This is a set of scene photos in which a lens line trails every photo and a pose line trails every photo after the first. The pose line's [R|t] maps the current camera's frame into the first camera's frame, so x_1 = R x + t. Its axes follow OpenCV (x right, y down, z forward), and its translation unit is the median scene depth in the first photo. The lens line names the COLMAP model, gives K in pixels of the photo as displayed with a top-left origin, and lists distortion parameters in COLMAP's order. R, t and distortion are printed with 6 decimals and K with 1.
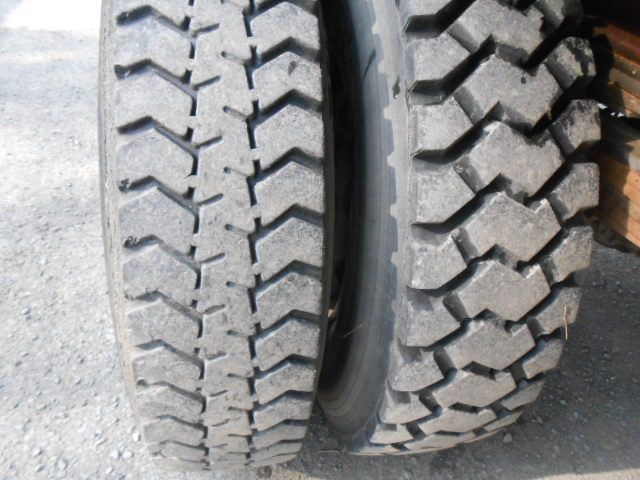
lens RADIAL K [[494.1, 0, 321.0], [0, 494.1, 238.9], [0, 0, 1]] dist [-0.024455, 0.010989]
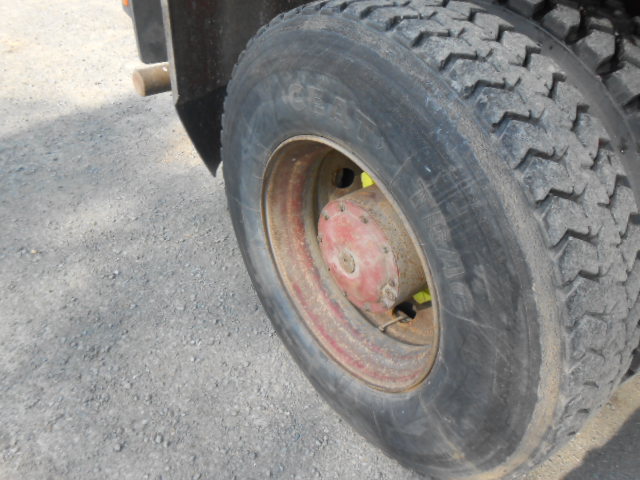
lens RADIAL K [[494.1, 0, 319.9], [0, 494.1, 241.1], [0, 0, 1]] dist [-0.024455, 0.010989]
pose [[0.887363, -0.344673, 0.306246, -0.484648], [0.332028, 0.938549, 0.094249, -0.201750], [-0.319912, 0.018050, 0.947275, -0.016298]]
